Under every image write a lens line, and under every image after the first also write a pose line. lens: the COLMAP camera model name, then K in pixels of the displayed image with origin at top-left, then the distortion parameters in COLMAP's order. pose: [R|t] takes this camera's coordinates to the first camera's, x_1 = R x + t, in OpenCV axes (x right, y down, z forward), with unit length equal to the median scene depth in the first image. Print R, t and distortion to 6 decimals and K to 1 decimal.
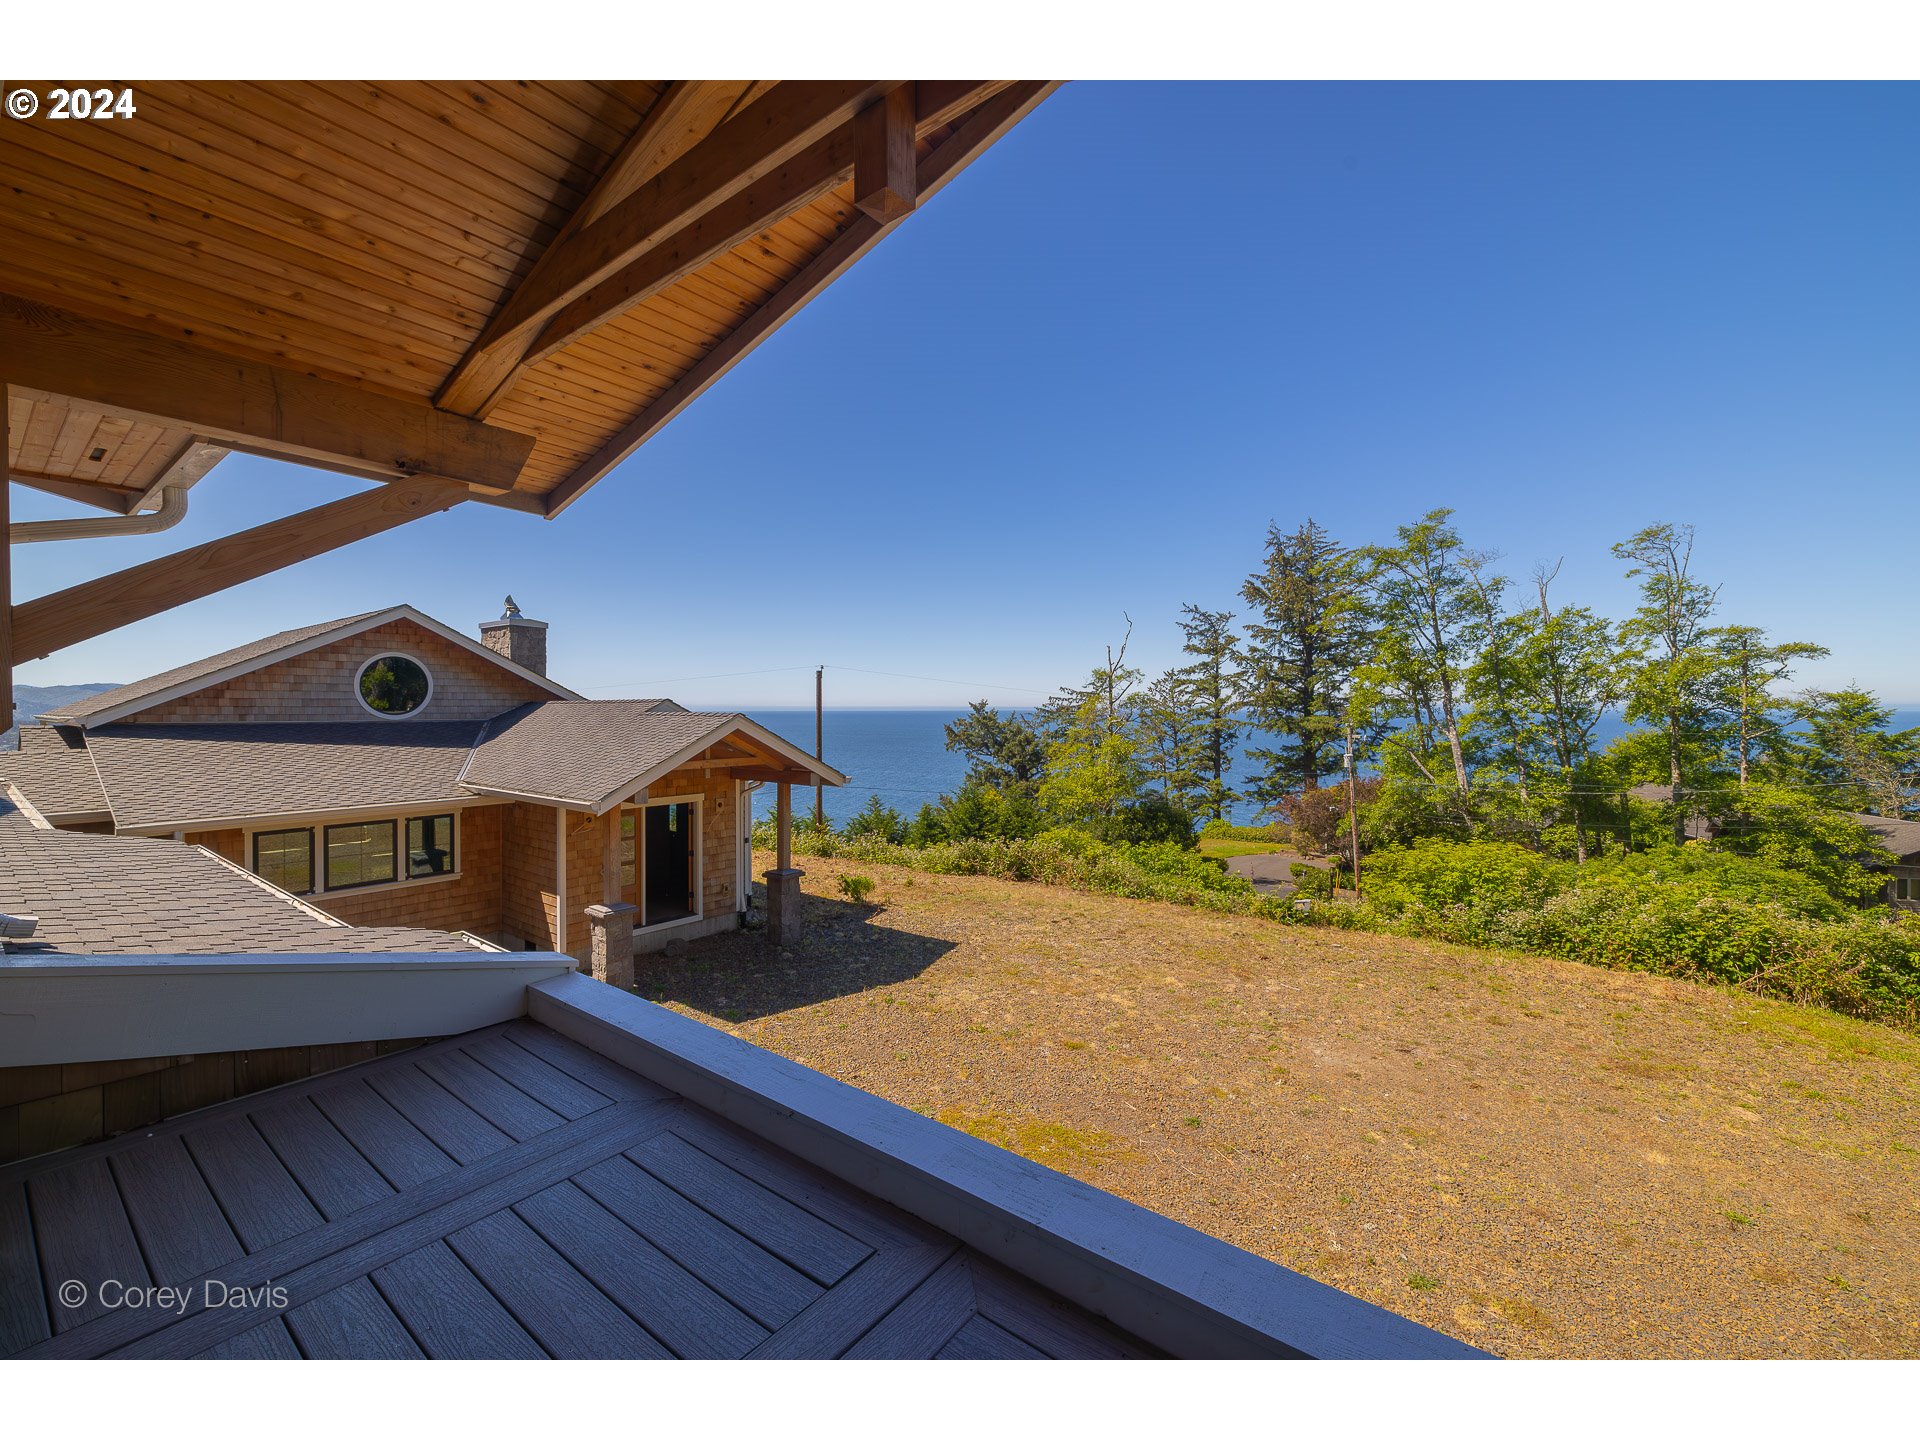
lens RADIAL K [[799.4, 0, 957.7], [0, 799.4, 710.2], [0, 0, 1]] dist [0.000959, 0.000761]
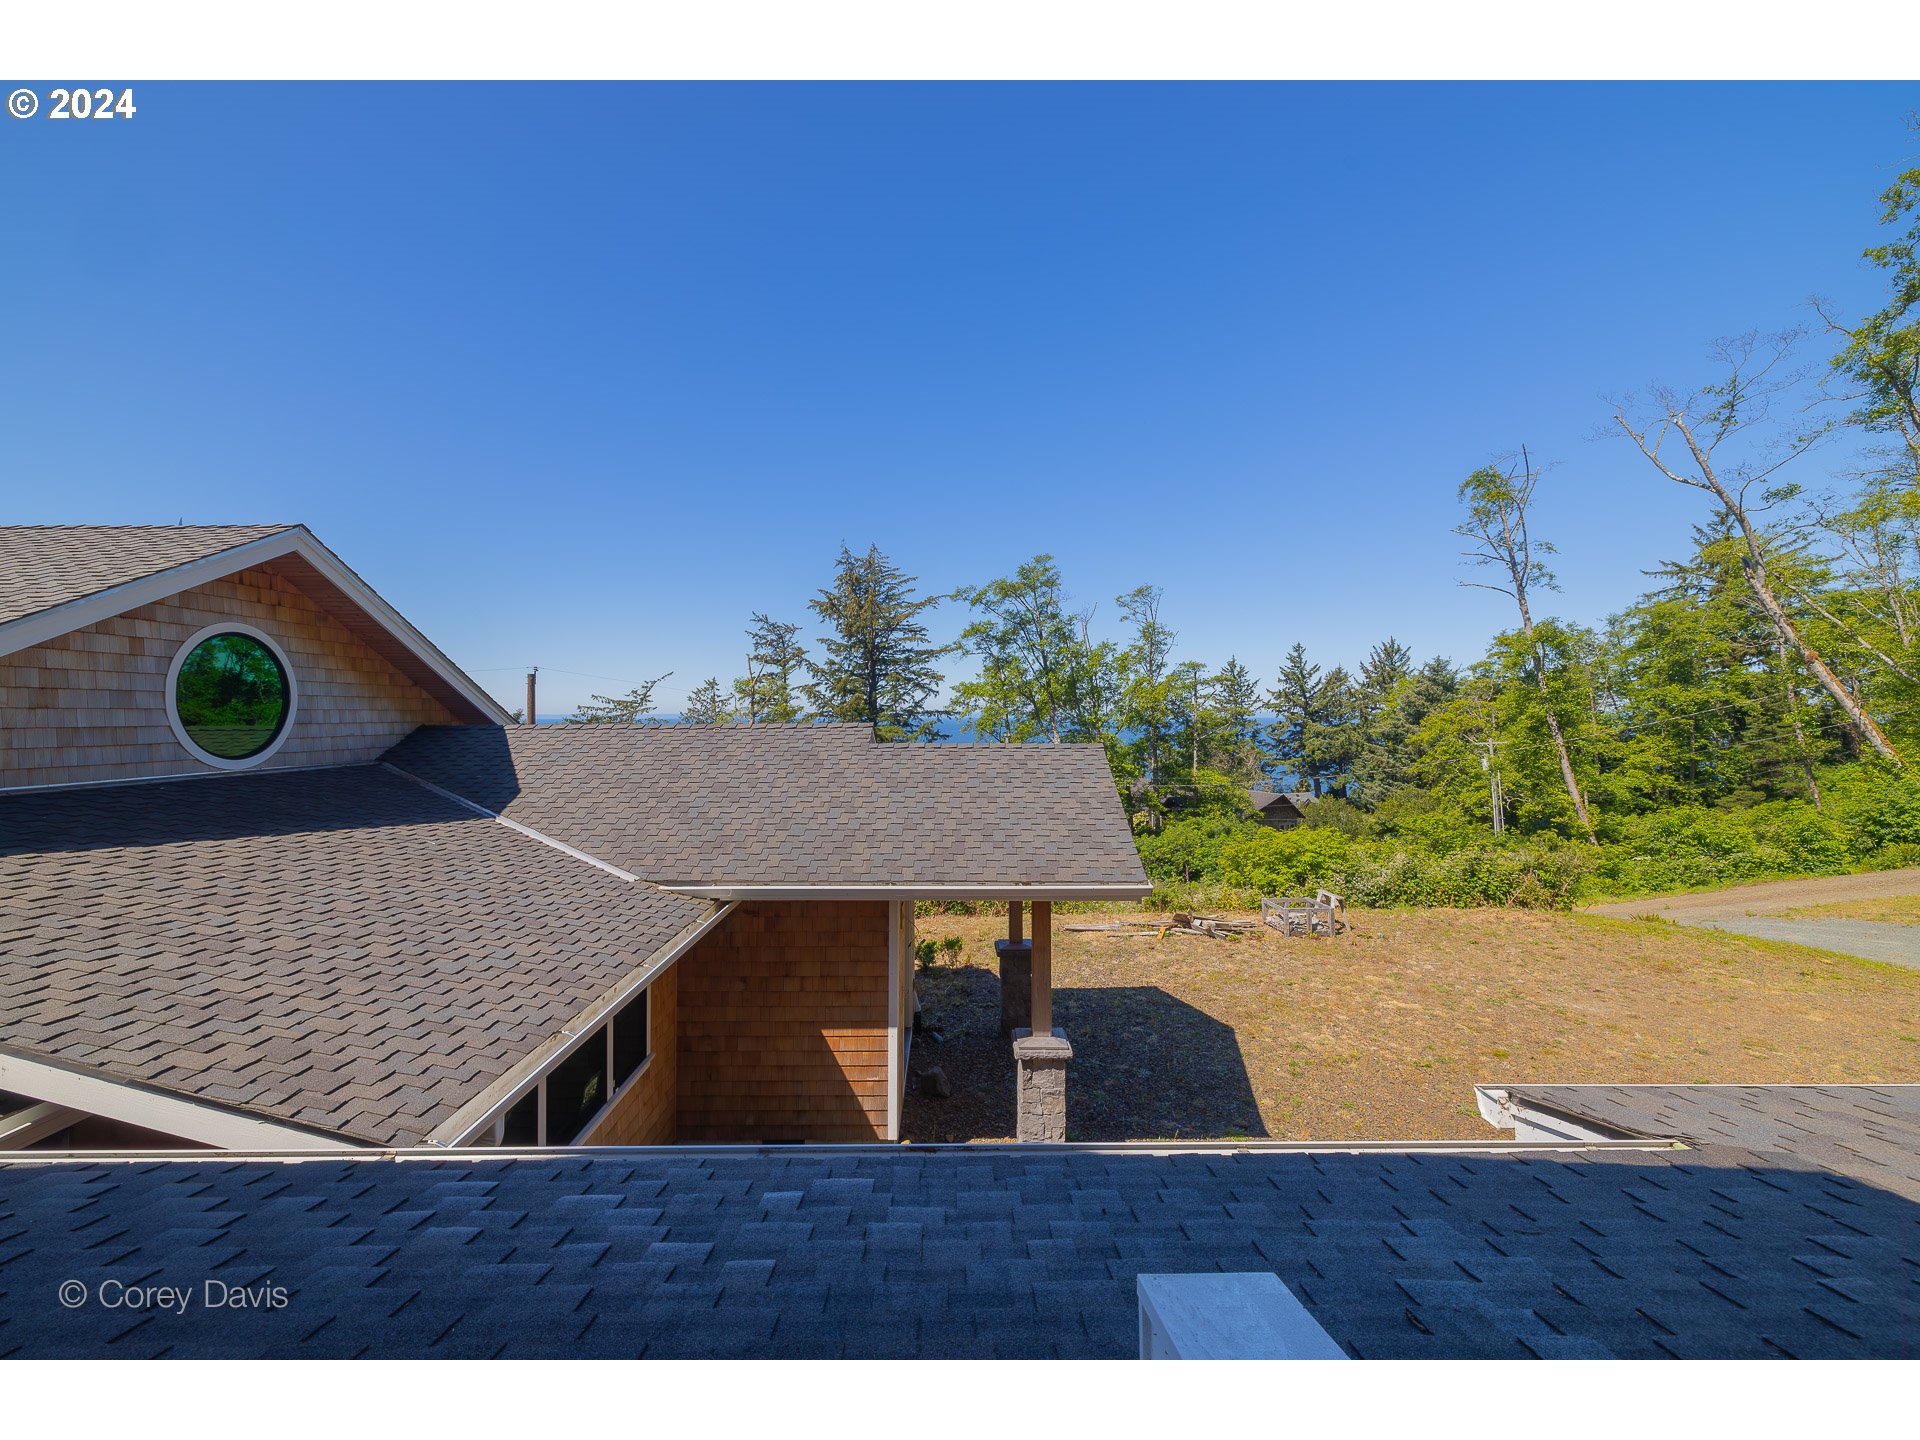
lens RADIAL K [[799.4, 0, 957.7], [0, 799.4, 710.2], [0, 0, 1]] dist [0.000959, 0.000761]
pose [[0.781588, 0.003650, 0.623785, -0.598872], [0.002767, 0.999953, -0.009317, -0.015029], [-0.623789, 0.009008, 0.781541, 0.341557]]
